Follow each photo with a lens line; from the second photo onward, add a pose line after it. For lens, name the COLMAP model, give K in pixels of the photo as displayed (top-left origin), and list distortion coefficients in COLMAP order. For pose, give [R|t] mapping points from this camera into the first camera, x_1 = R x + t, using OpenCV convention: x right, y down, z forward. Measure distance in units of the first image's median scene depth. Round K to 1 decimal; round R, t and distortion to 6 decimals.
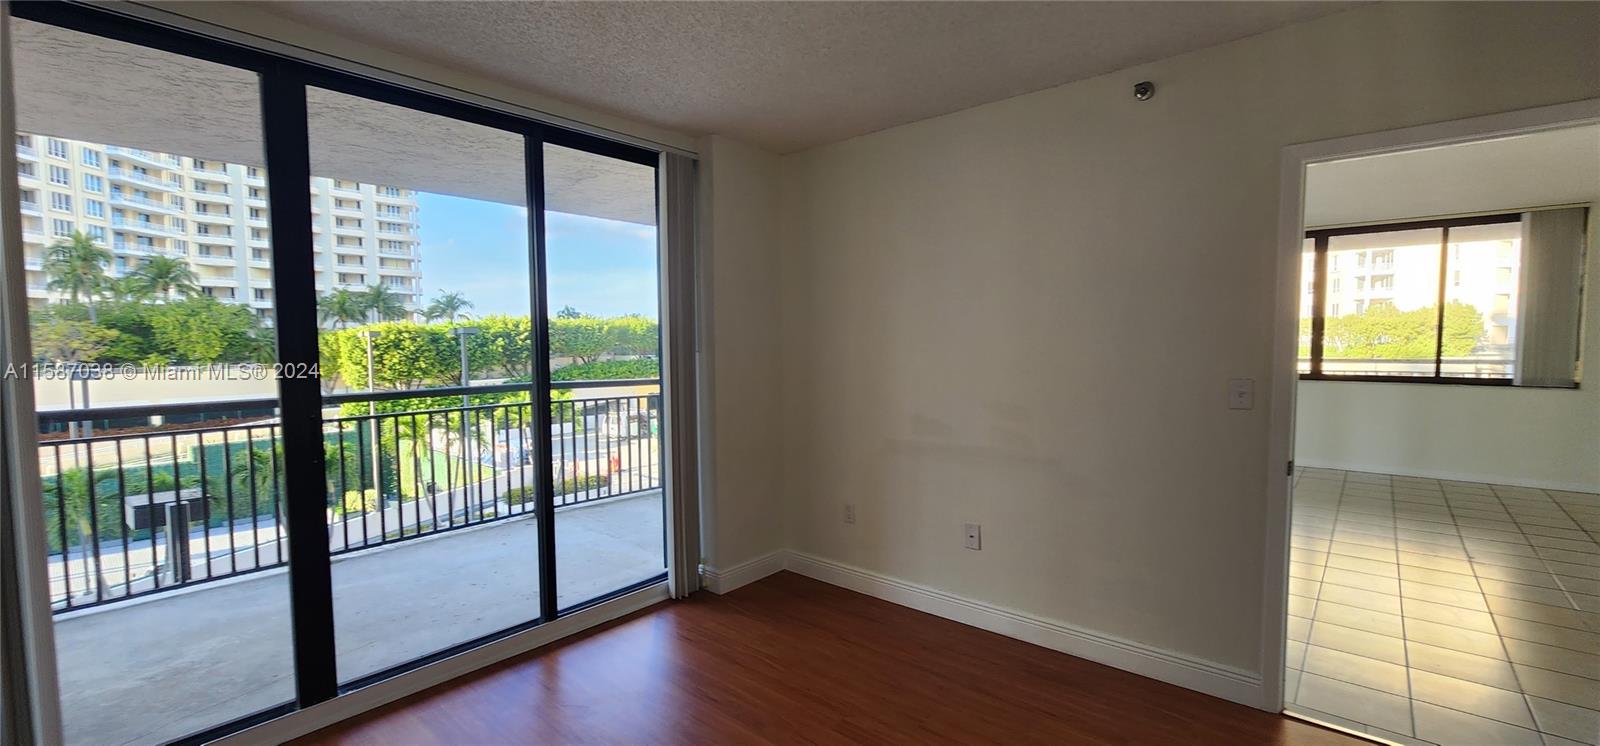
lens RADIAL K [[656.7, 0, 799.3], [0, 656.7, 383.6], [0, 0, 1]] dist [0.000900, -0.004102]
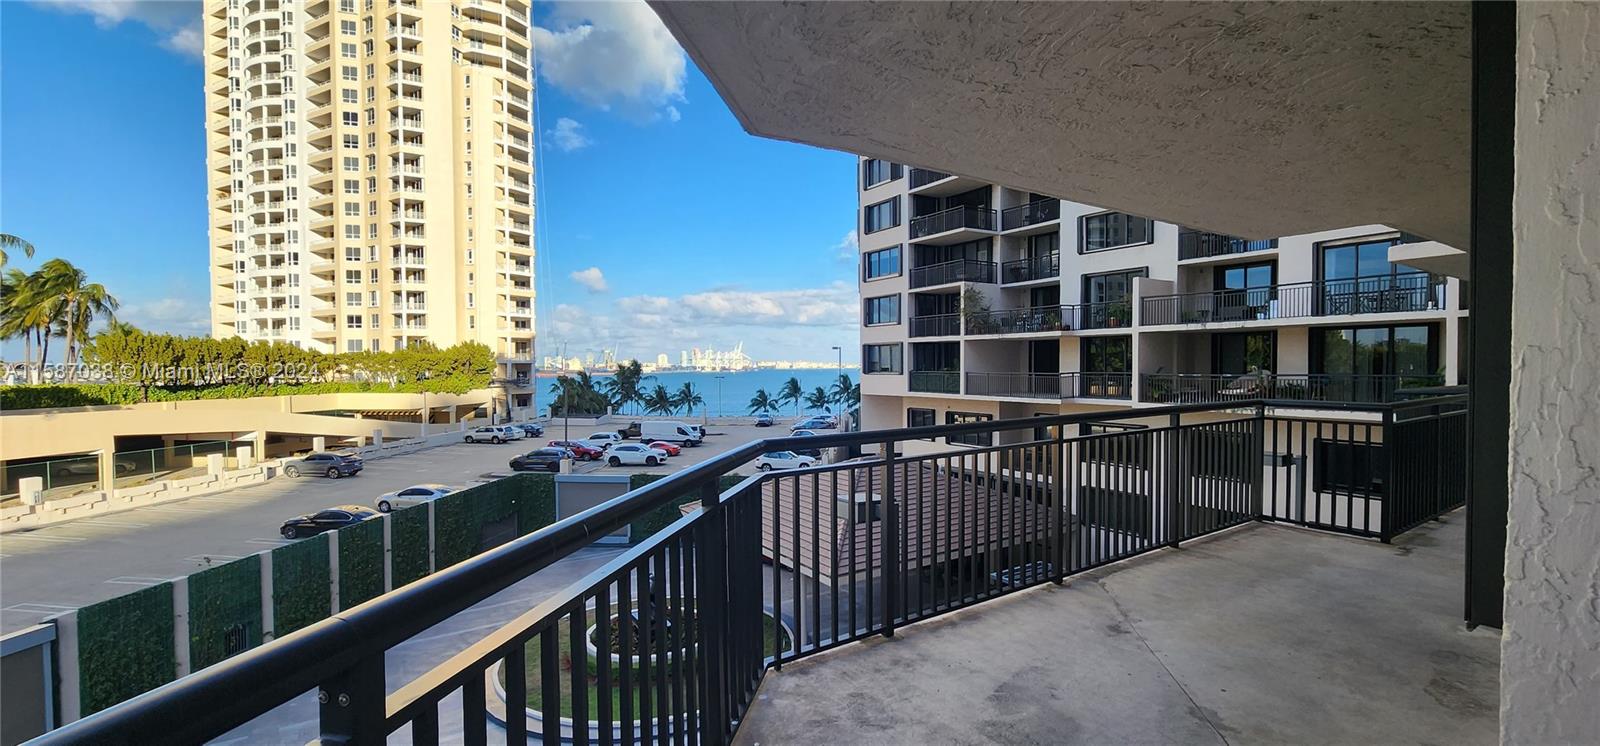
lens RADIAL K [[663.3, 0, 799.5], [0, 663.3, 380.7], [0, 0, 1]] dist [-0.001400, -0.000265]
pose [[0.270737, -0.013016, 0.962565, 0.046416], [0.069768, 0.997544, -0.006135, -0.014649], [-0.960122, 0.068817, 0.270980, 0.207383]]
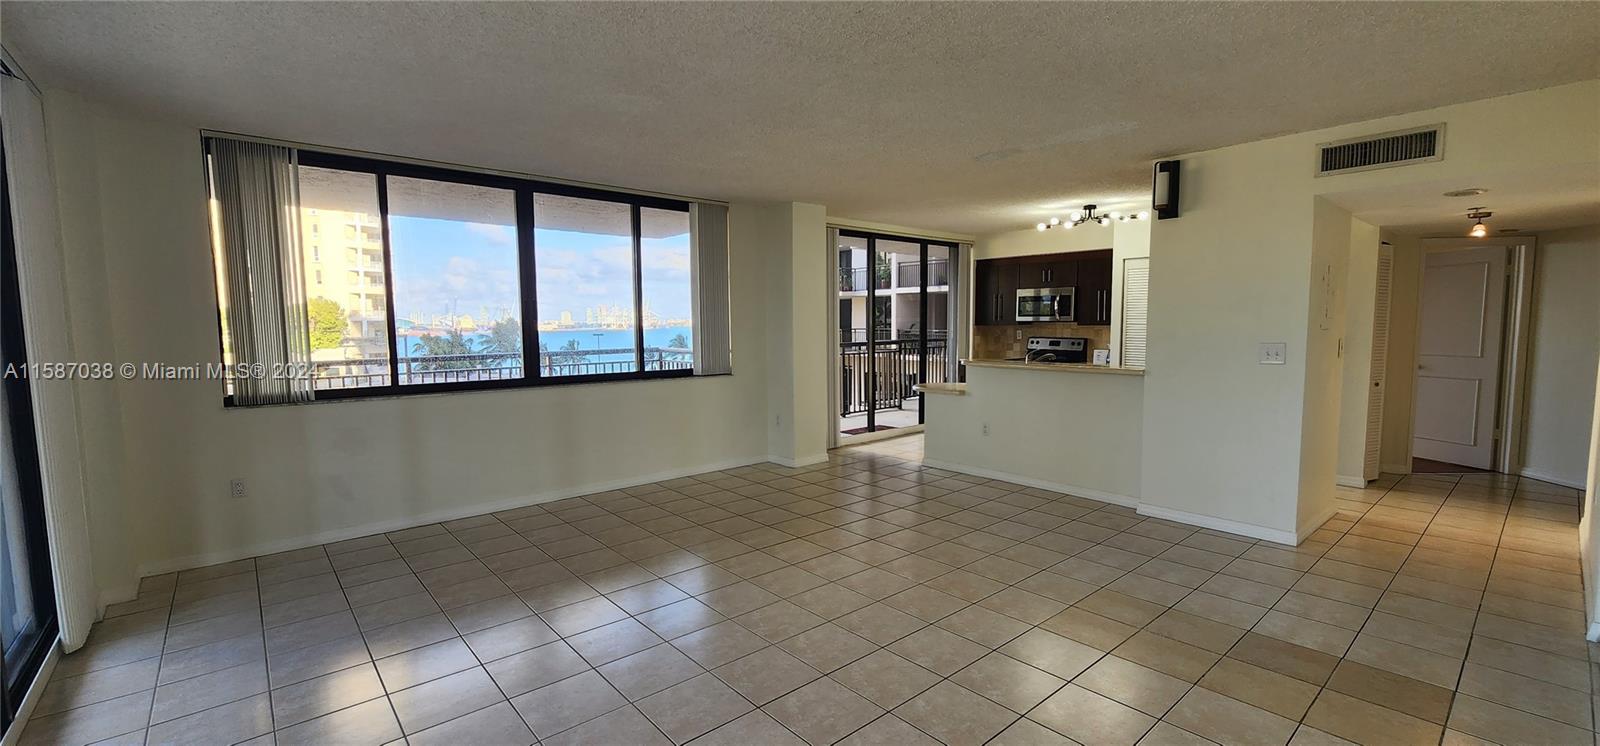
lens RADIAL K [[662.2, 0, 805.5], [0, 662.2, 379.2], [0, 0, 1]] dist [0.000873, 0.000105]
pose [[0.134265, -0.076318, 0.988002, 0.013358], [0.075275, 0.994935, 0.066624, -0.005982], [-0.988082, 0.065426, 0.139329, 0.088989]]
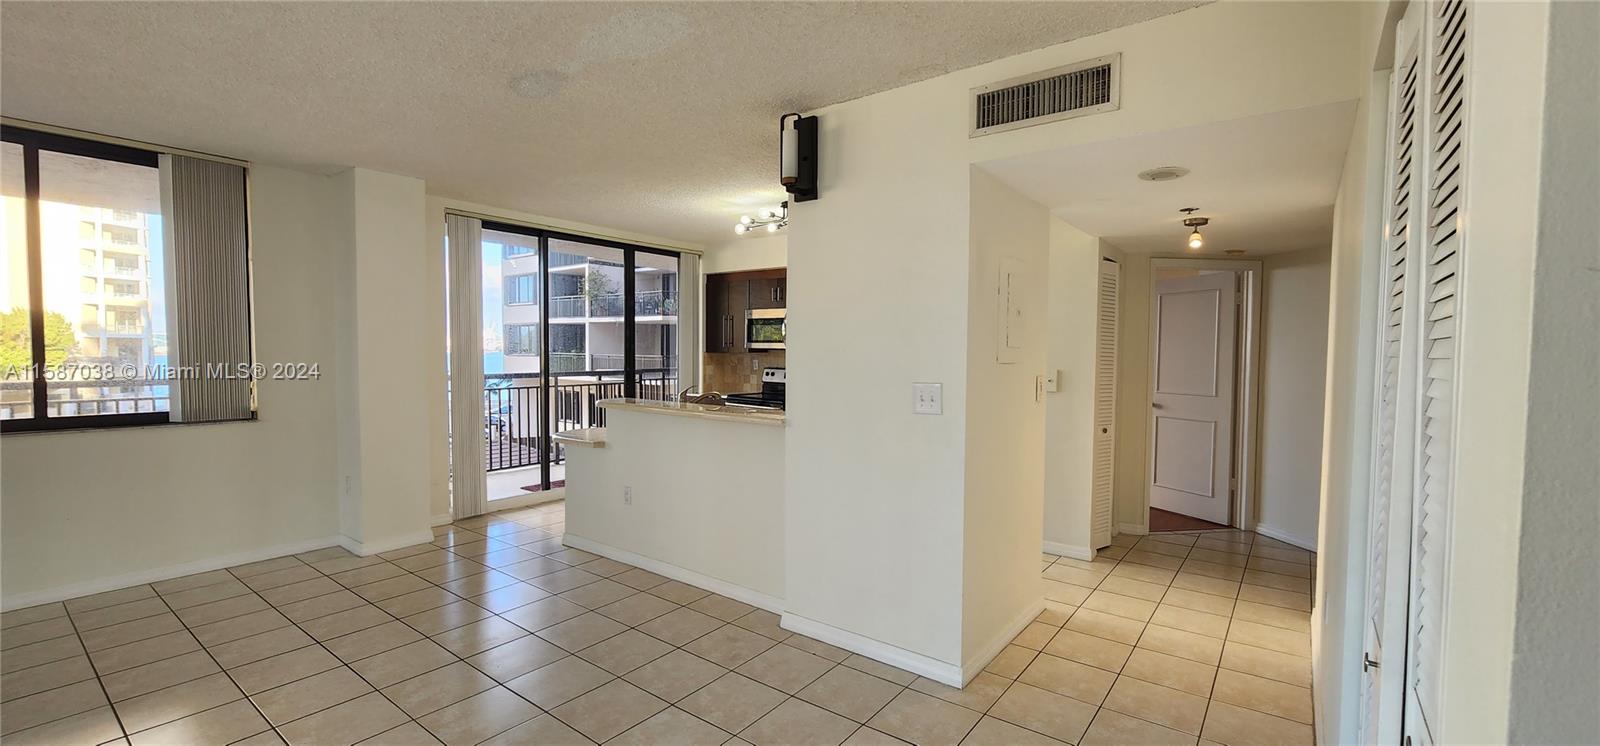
lens RADIAL K [[659.4, 0, 798.5], [0, 659.4, 379.2], [0, 0, 1]] dist [0.002345, -0.000845]
pose [[-0.066126, -0.035964, 0.997163, 0.051664], [0.061047, 0.997332, 0.040018, -0.003589], [-0.995942, 0.063520, -0.063754, 0.054177]]
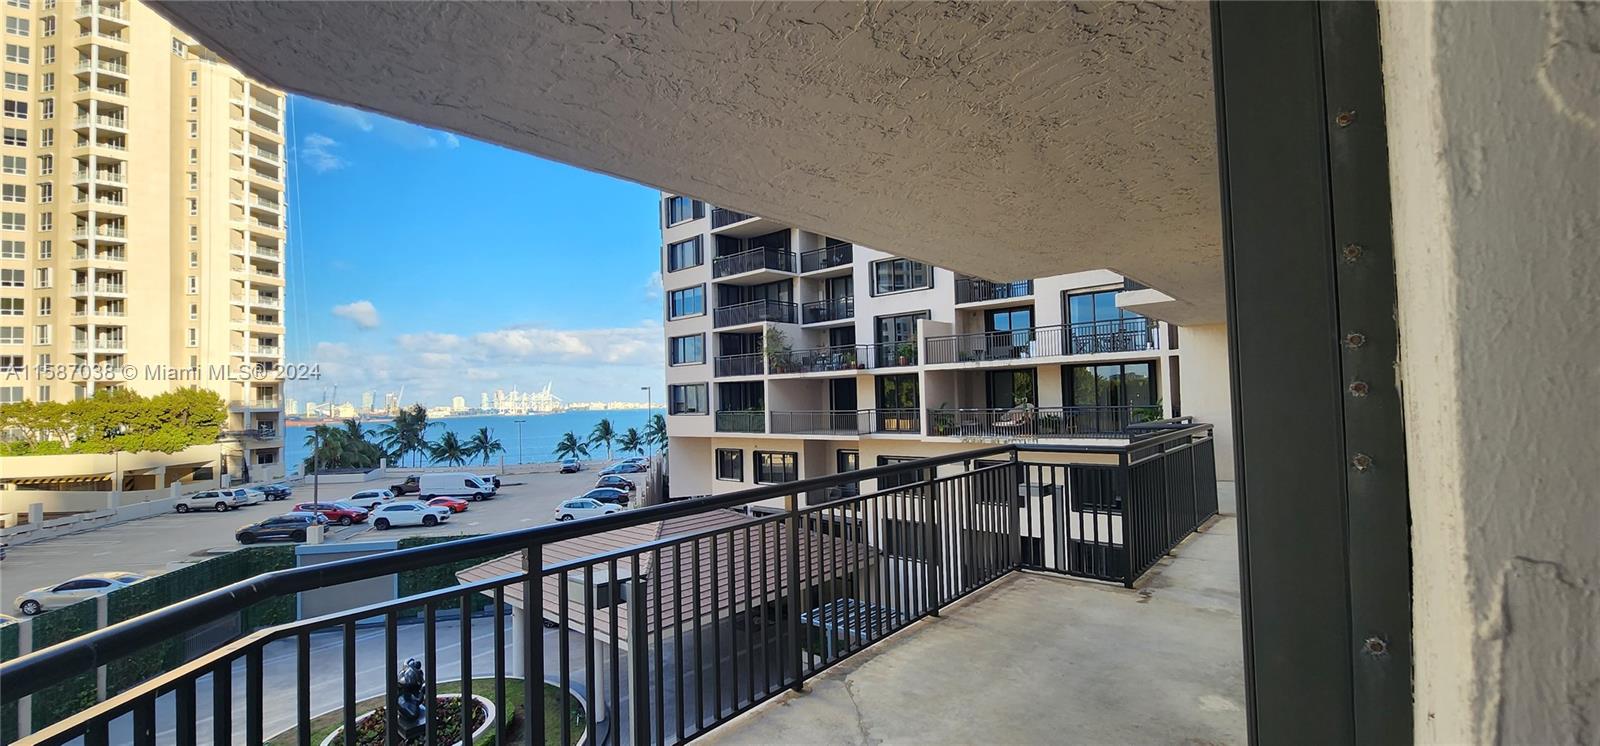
lens RADIAL K [[659.4, 0, 798.5], [0, 659.4, 379.2], [0, 0, 1]] dist [0.002345, -0.000845]
pose [[0.003488, 0.042930, 0.999072, 0.069947], [0.097144, 0.994338, -0.043066, -0.016469], [-0.995264, 0.097204, -0.000702, 0.195527]]
